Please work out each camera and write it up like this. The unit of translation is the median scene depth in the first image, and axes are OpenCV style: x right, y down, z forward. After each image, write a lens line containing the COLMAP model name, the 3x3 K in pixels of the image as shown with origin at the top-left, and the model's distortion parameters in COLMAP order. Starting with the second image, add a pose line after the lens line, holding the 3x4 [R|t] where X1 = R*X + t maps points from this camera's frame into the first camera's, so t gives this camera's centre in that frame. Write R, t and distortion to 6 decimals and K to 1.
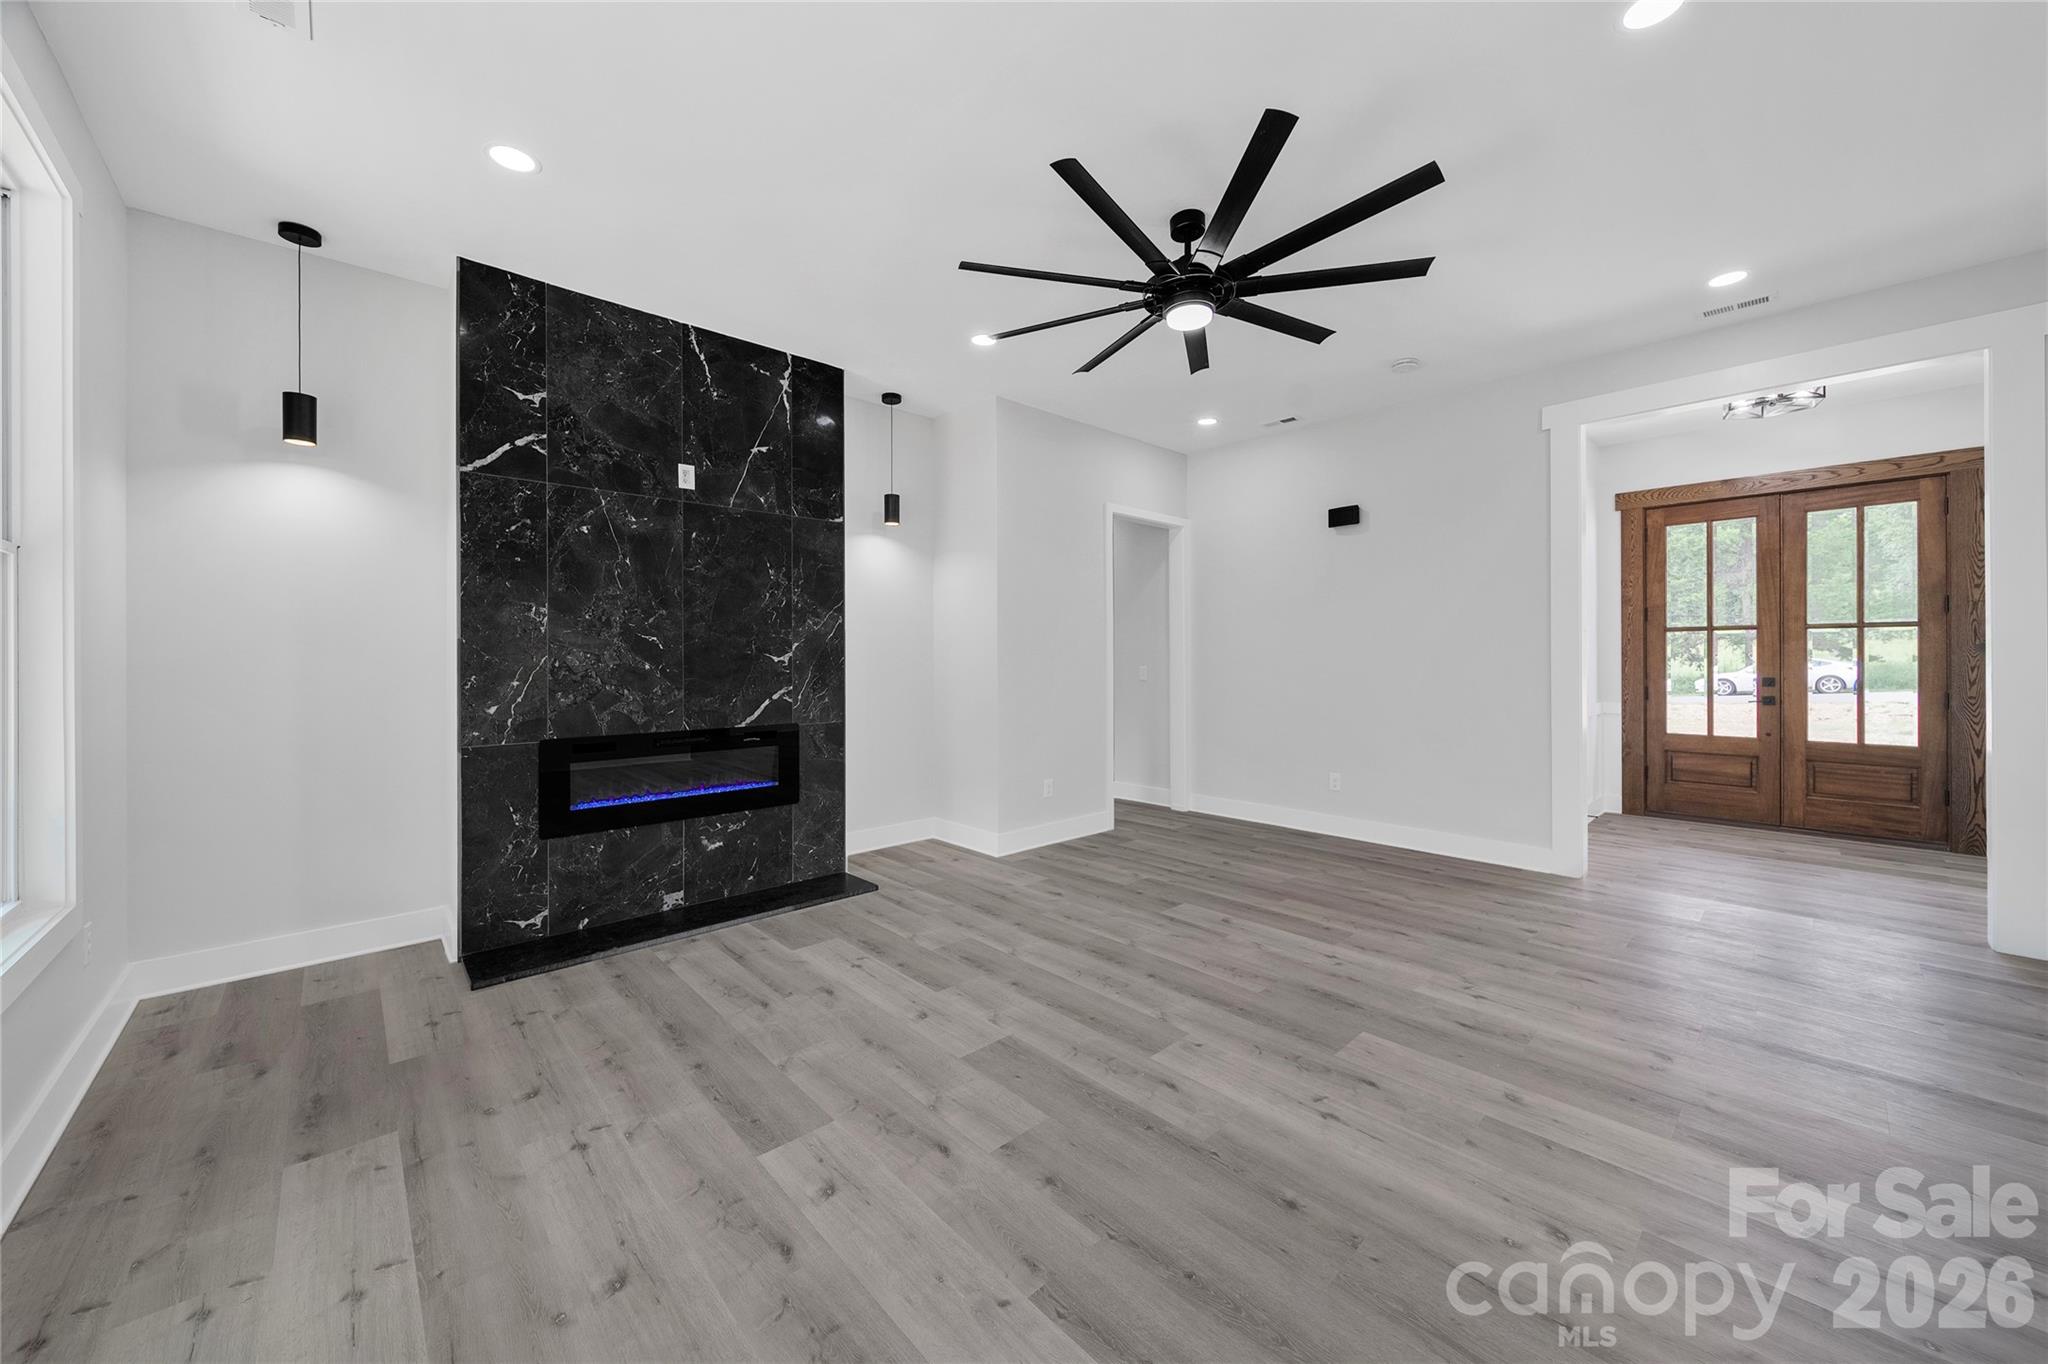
lens RADIAL K [[746.3, 0, 1030.8], [0, 746.3, 659.0], [0, 0, 1]] dist [-0.002238, -0.000069]
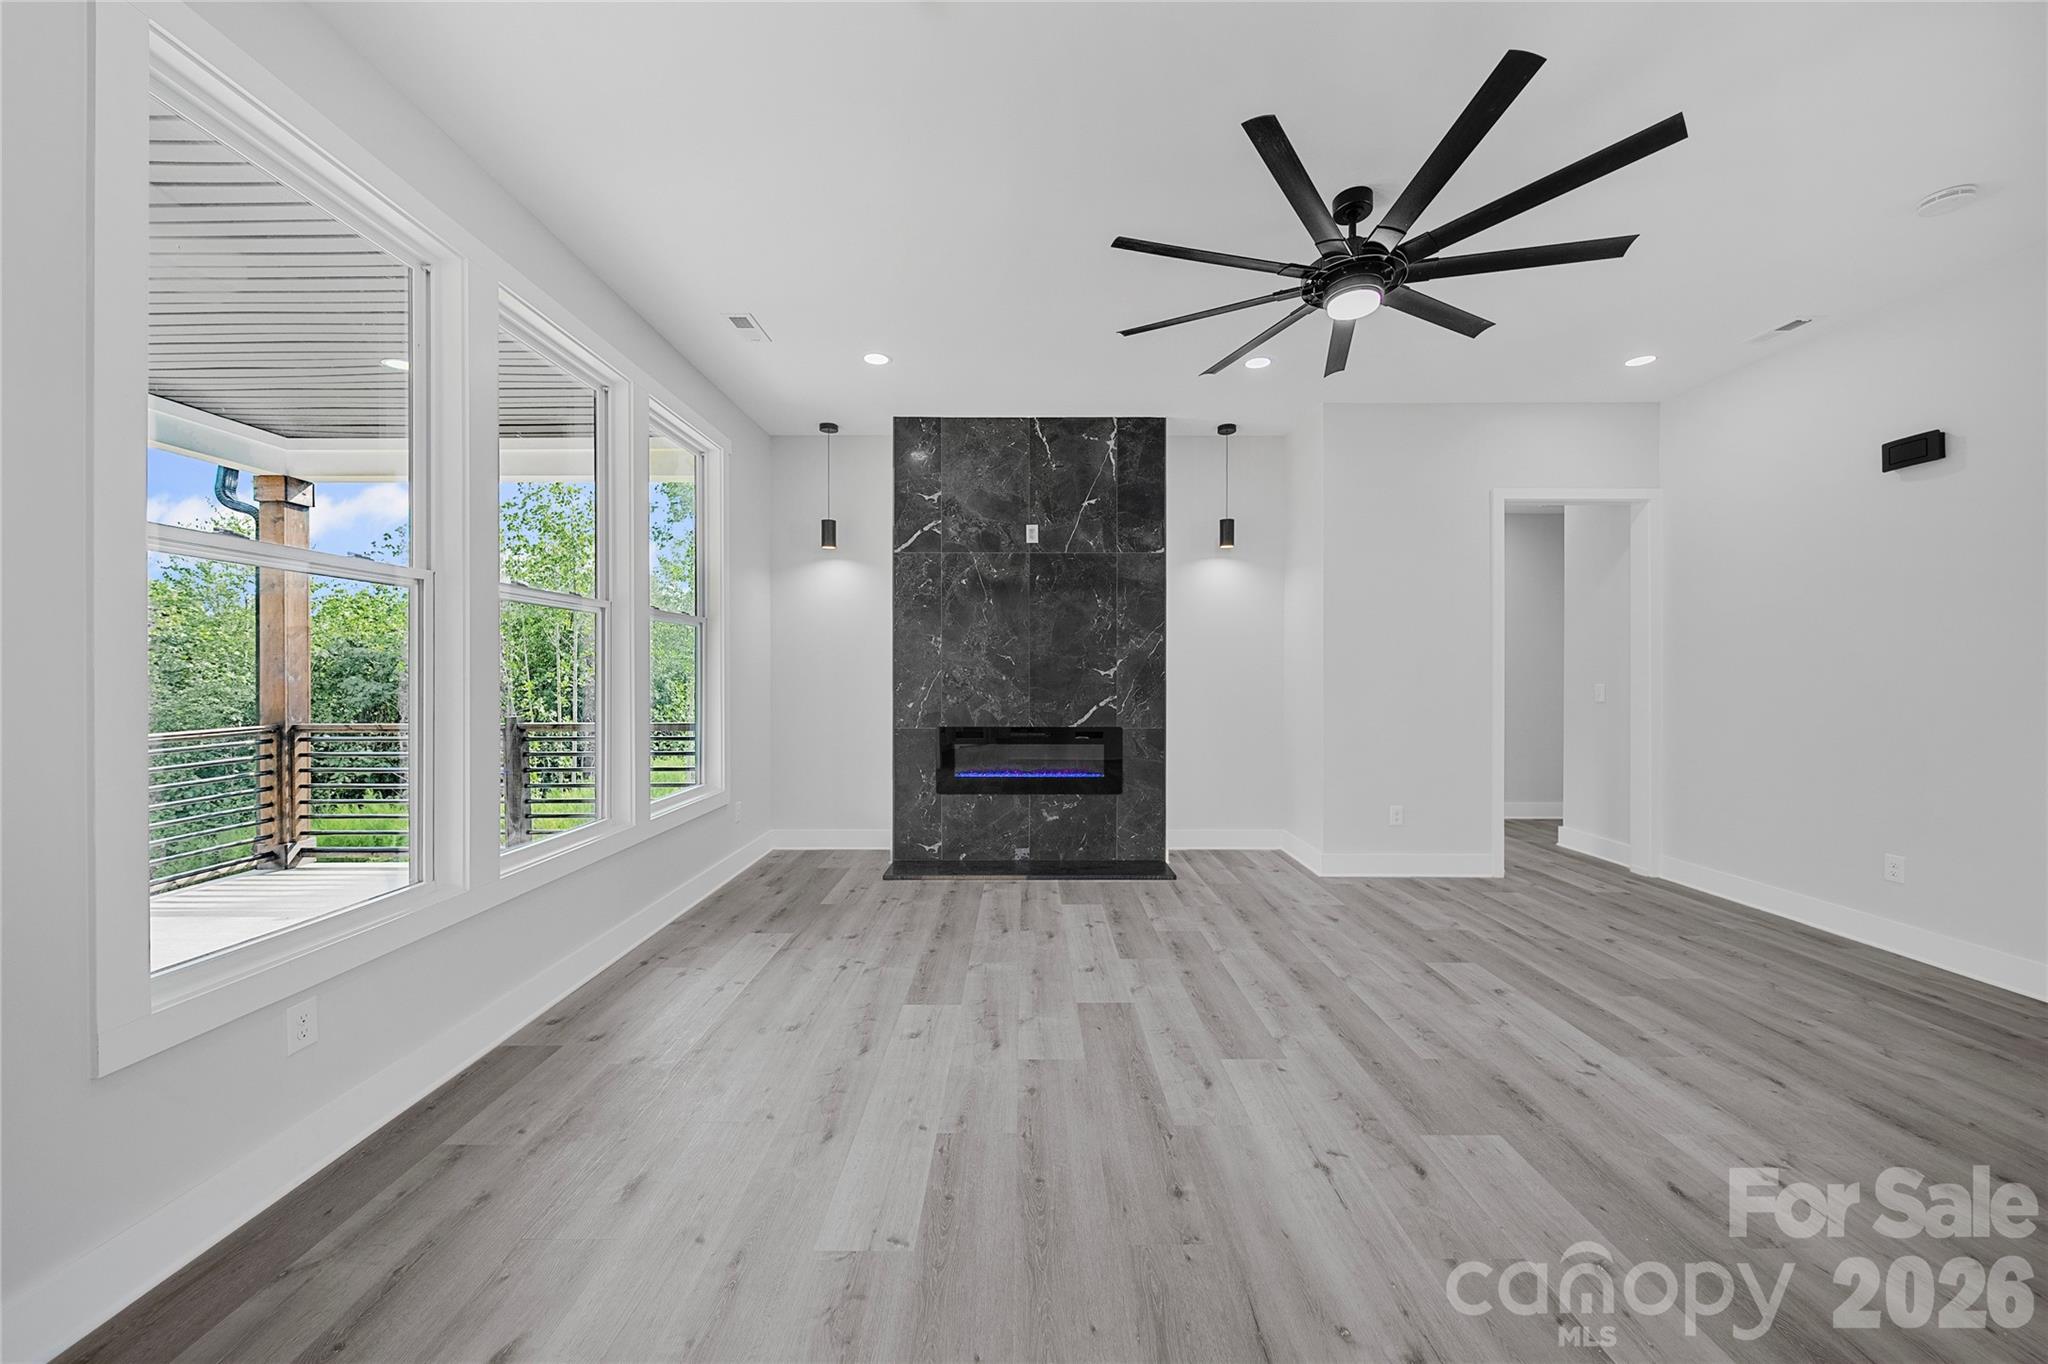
lens RADIAL K [[734.3, 0, 1024.4], [0, 734.3, 675.9], [0, 0, 1]] dist [0.000887, 0.000050]
pose [[0.731628, 0.007068, -0.681668, 0.434086], [-0.003815, 0.999973, 0.006274, -0.002211], [0.681694, -0.001989, 0.731635, 0.045366]]
